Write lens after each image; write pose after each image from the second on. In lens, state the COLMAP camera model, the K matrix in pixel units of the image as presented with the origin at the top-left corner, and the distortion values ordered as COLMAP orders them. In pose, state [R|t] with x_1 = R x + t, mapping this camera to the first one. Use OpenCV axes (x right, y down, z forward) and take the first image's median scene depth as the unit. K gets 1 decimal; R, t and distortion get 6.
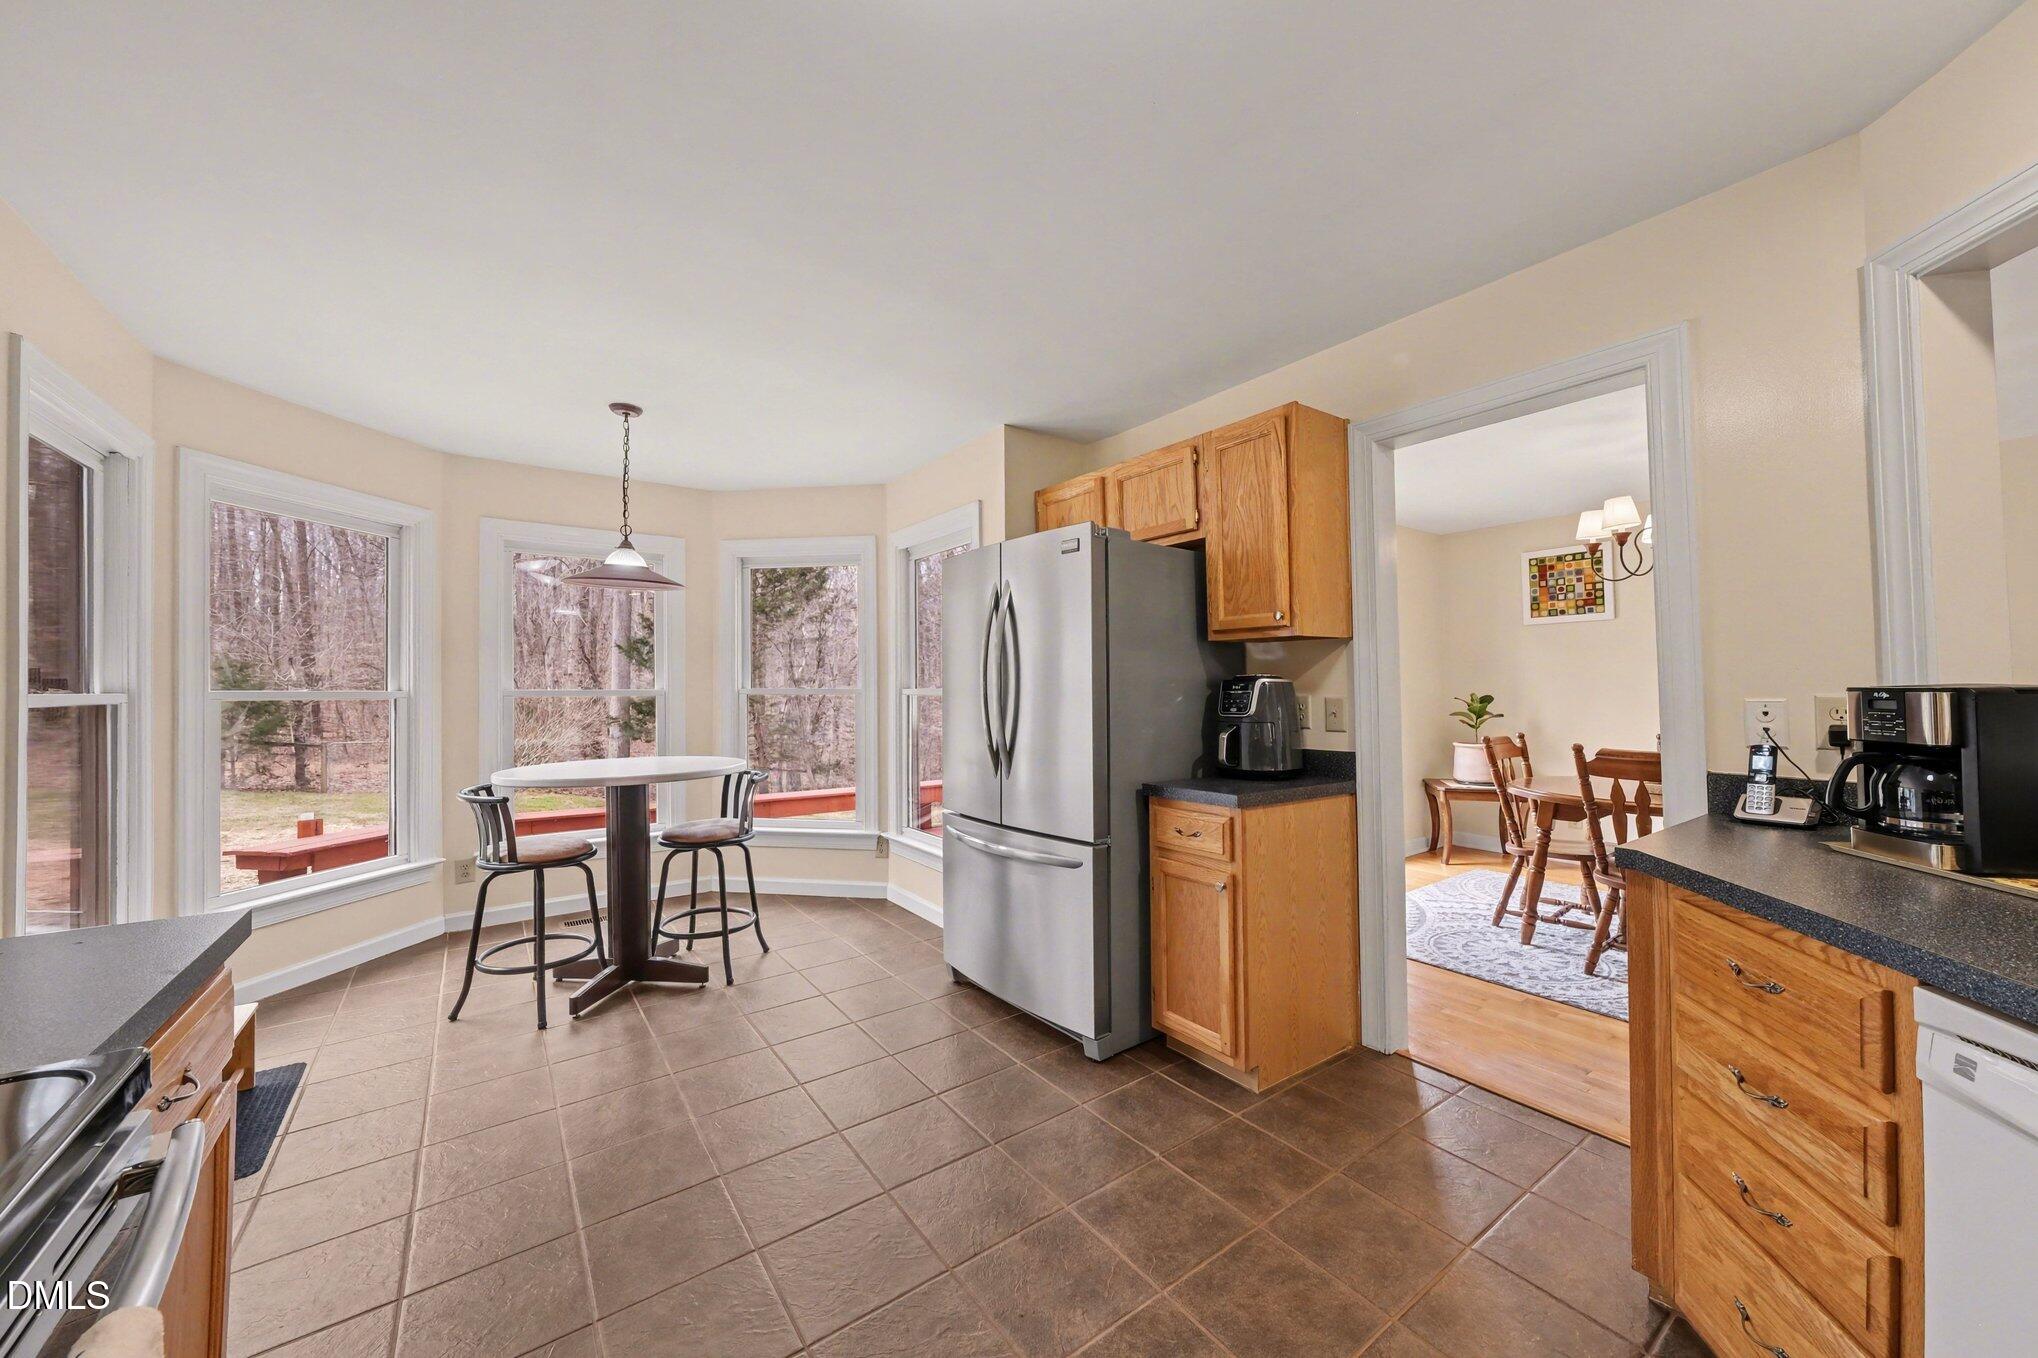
lens RADIAL K [[725.4, 0, 1029.0], [0, 725.4, 669.2], [0, 0, 1]] dist [0.001214, 0.000171]
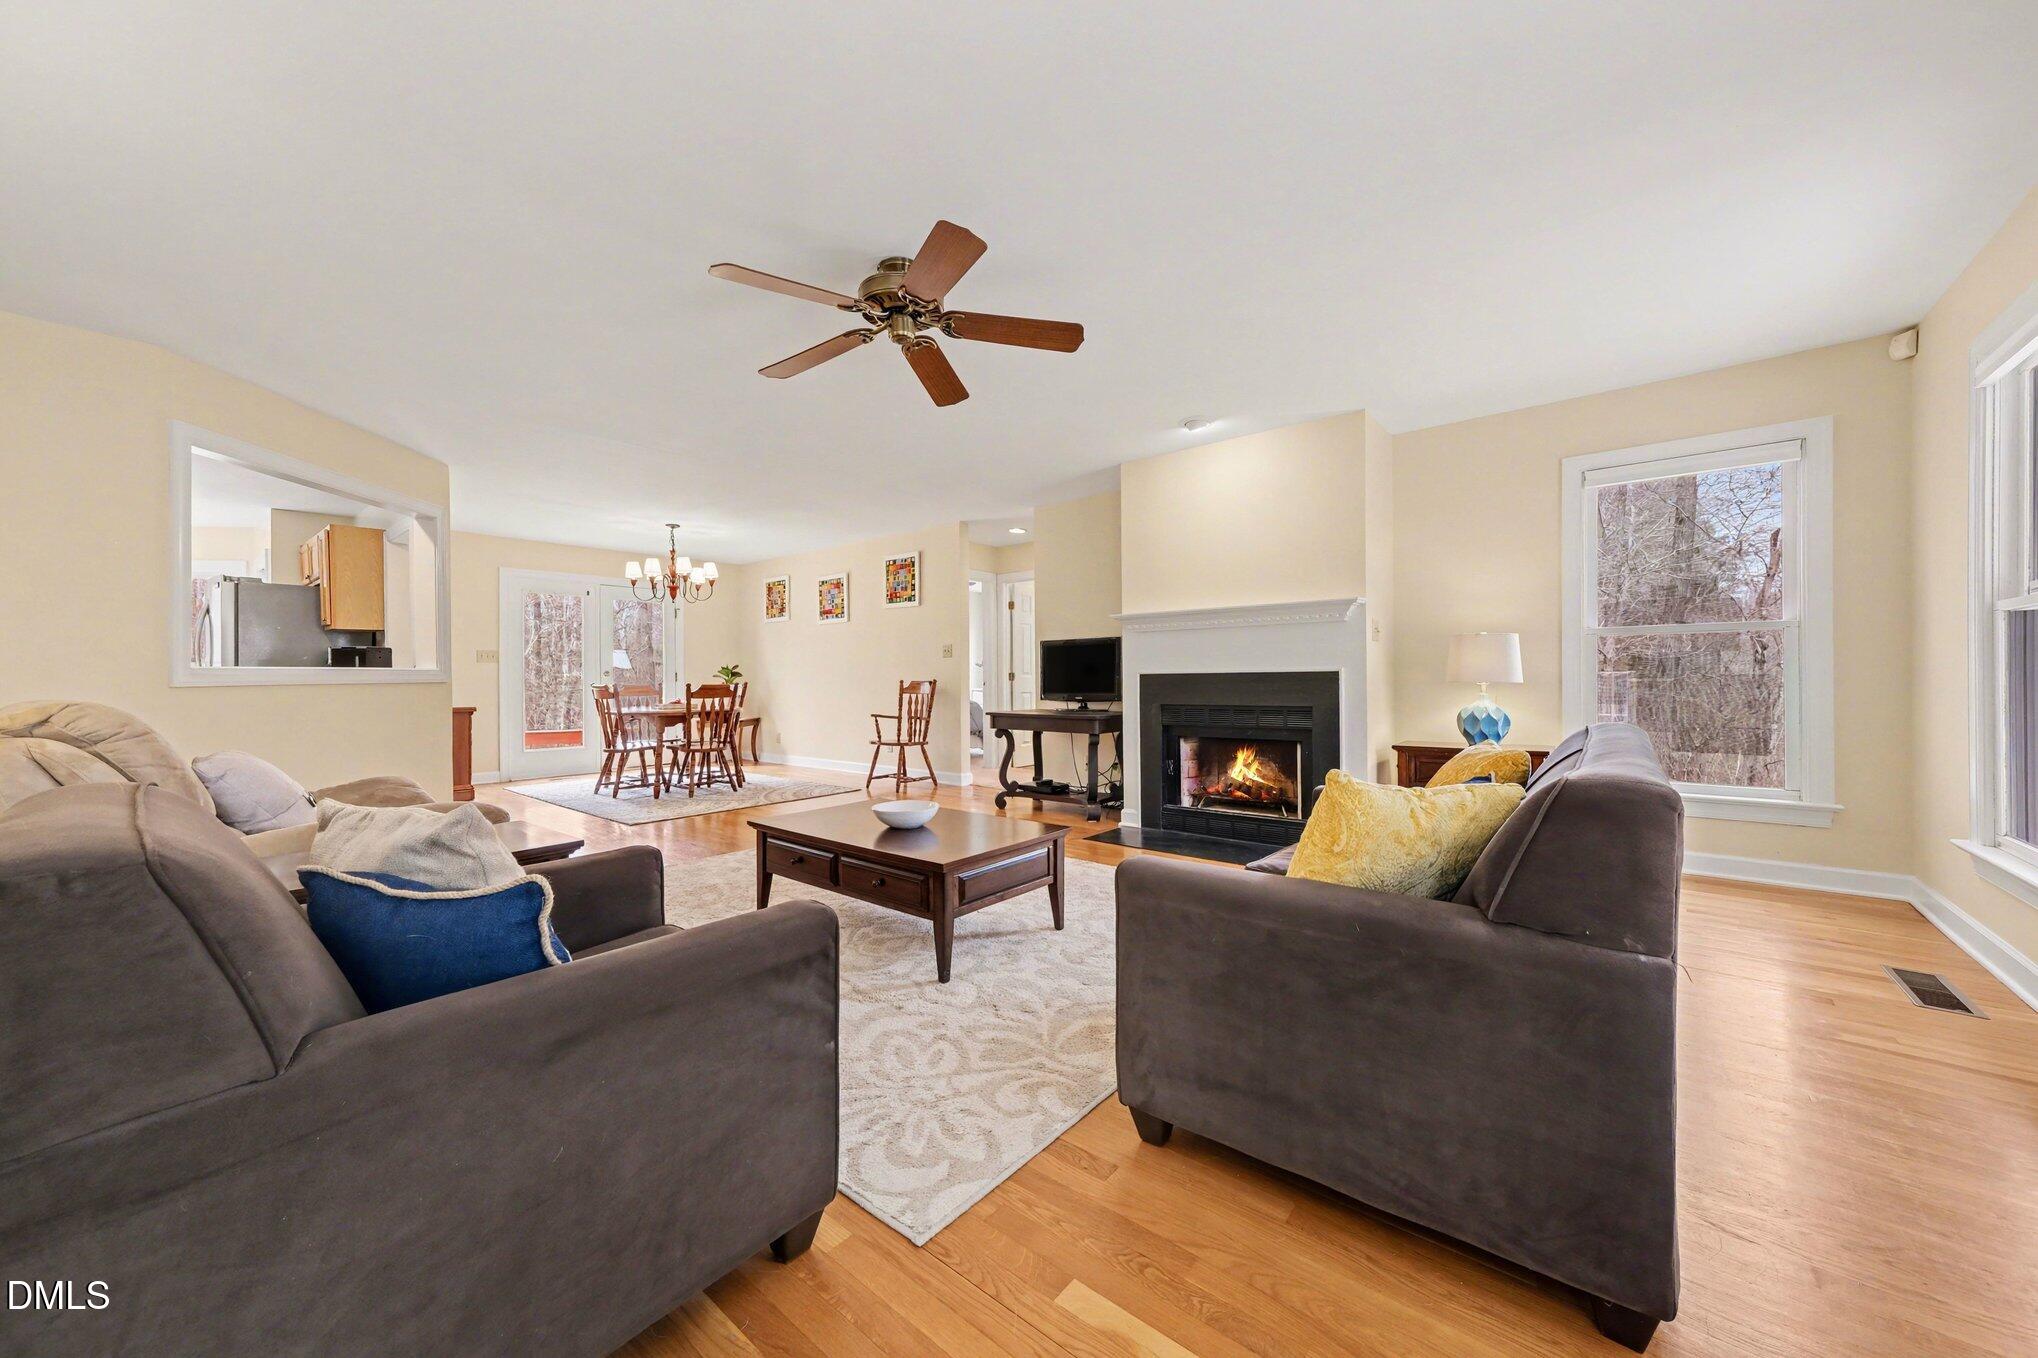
lens RADIAL K [[752.0, 0, 1006.2], [0, 752.0, 682.5], [0, 0, 1]] dist [0.012004, 0.000050]
pose [[0.974964, -0.008174, 0.222213, 0.894068], [-0.001385, 0.999082, 0.042826, 0.001738], [-0.222359, -0.042062, 0.974057, -0.870114]]
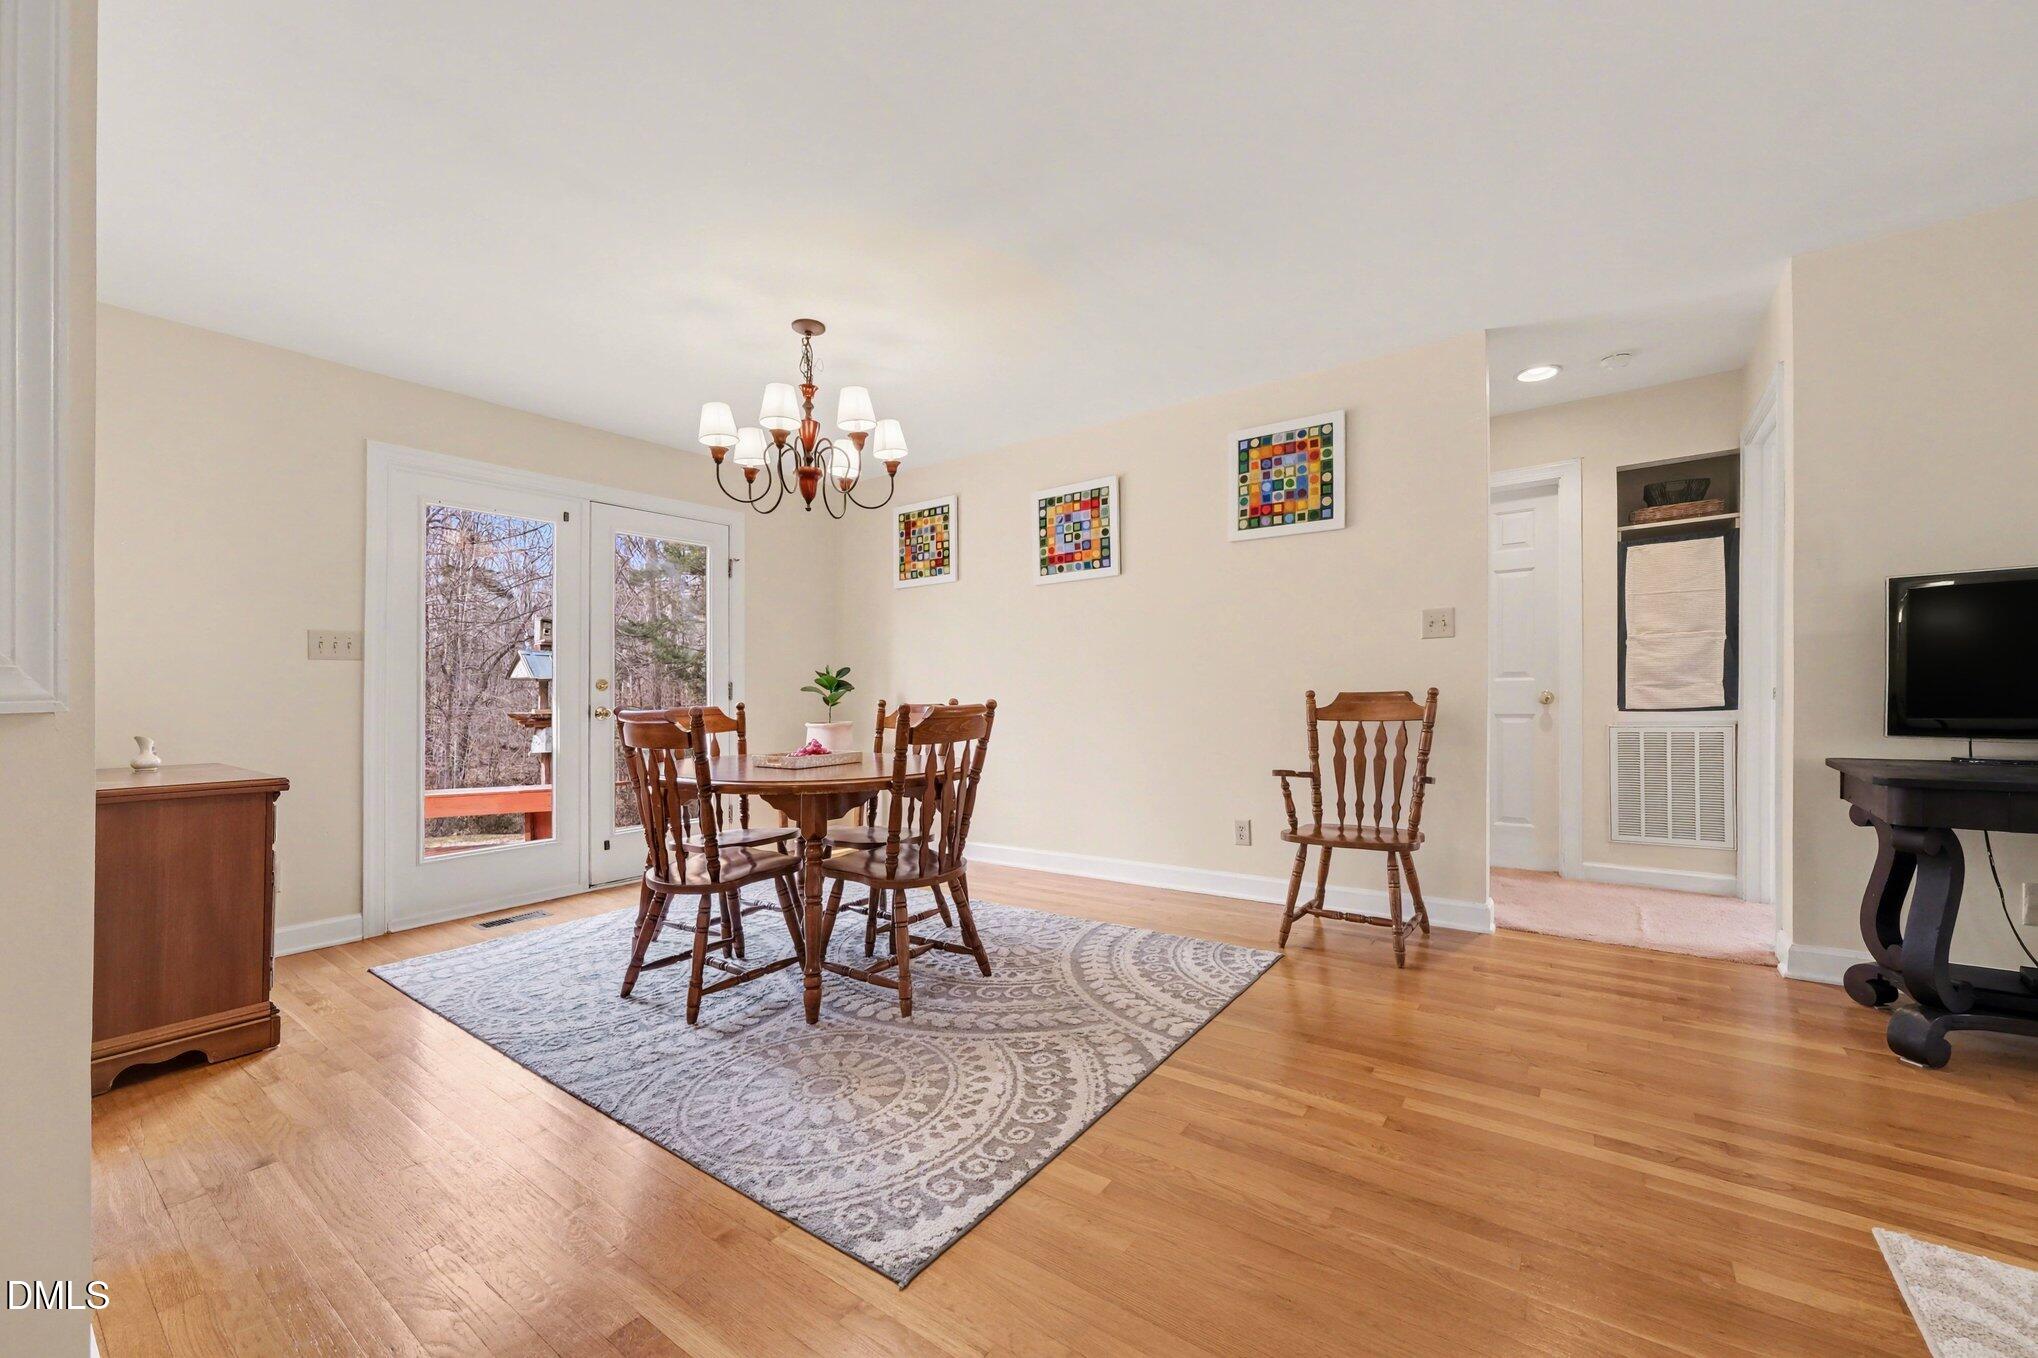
lens RADIAL K [[792.2, 0, 1019.0], [0, 792.2, 679.0], [0, 0, 1]] dist [0.002778, 0.000070]
pose [[0.950145, -0.009657, 0.311660, 0.556853], [0.004192, 0.999826, 0.018199, 0.035612], [-0.311781, -0.015985, 0.950020, 0.026017]]
